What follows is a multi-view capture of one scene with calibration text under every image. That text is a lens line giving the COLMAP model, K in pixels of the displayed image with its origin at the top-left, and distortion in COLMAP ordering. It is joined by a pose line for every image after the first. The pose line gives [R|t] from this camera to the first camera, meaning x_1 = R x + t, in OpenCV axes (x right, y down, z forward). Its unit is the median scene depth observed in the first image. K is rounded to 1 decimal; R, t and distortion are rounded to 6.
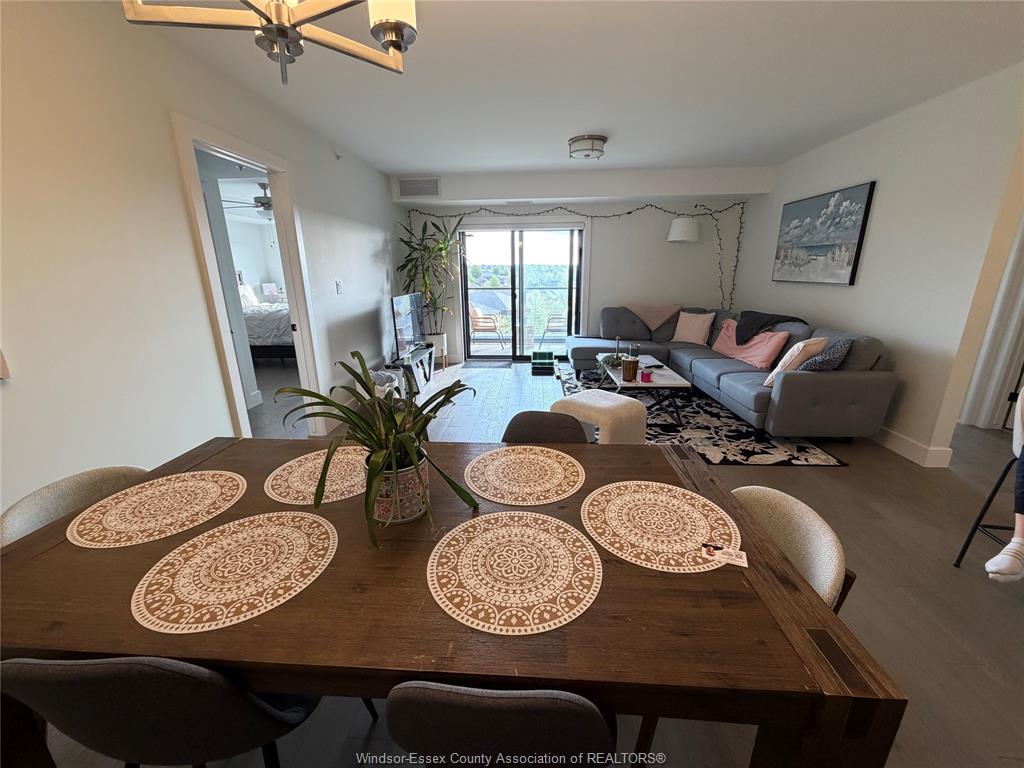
lens RADIAL K [[407.8, 0, 510.3], [0, 407.8, 384.5], [0, 0, 1]] dist [0.001651, 0.000154]
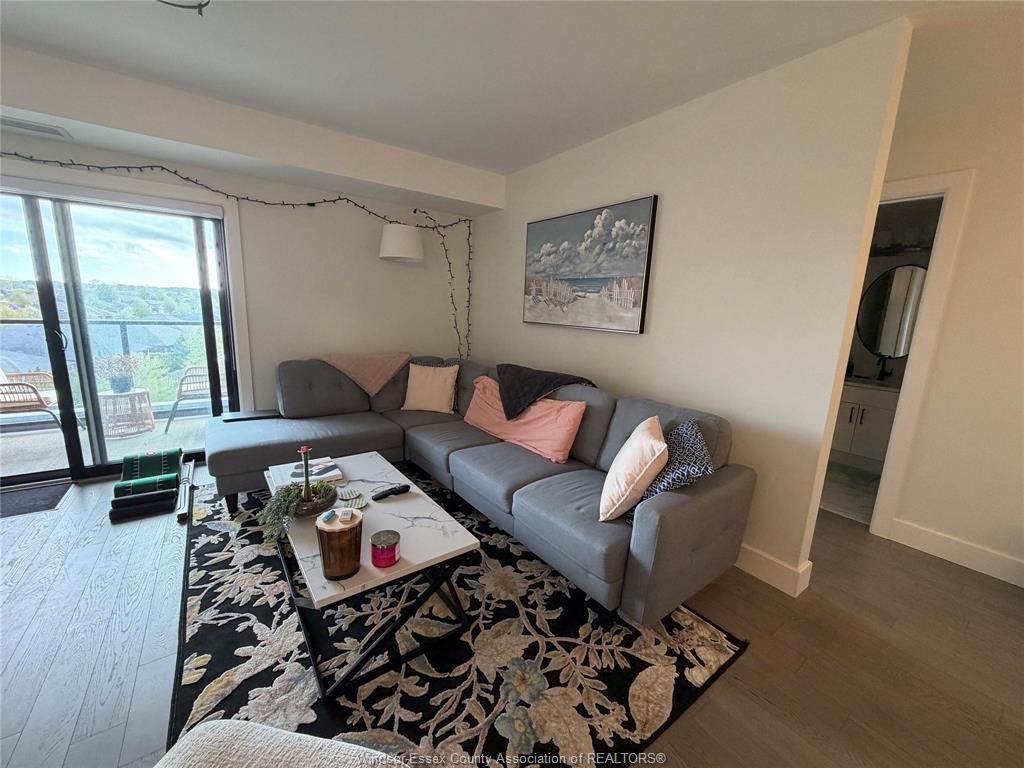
lens RADIAL K [[407.8, 0, 510.3], [0, 407.8, 384.5], [0, 0, 1]] dist [0.001651, 0.000154]
pose [[0.773487, -0.077449, 0.629062, 0.163968], [0.124977, 0.991657, -0.031580, -0.139596], [-0.621368, 0.103045, 0.776713, 0.516353]]
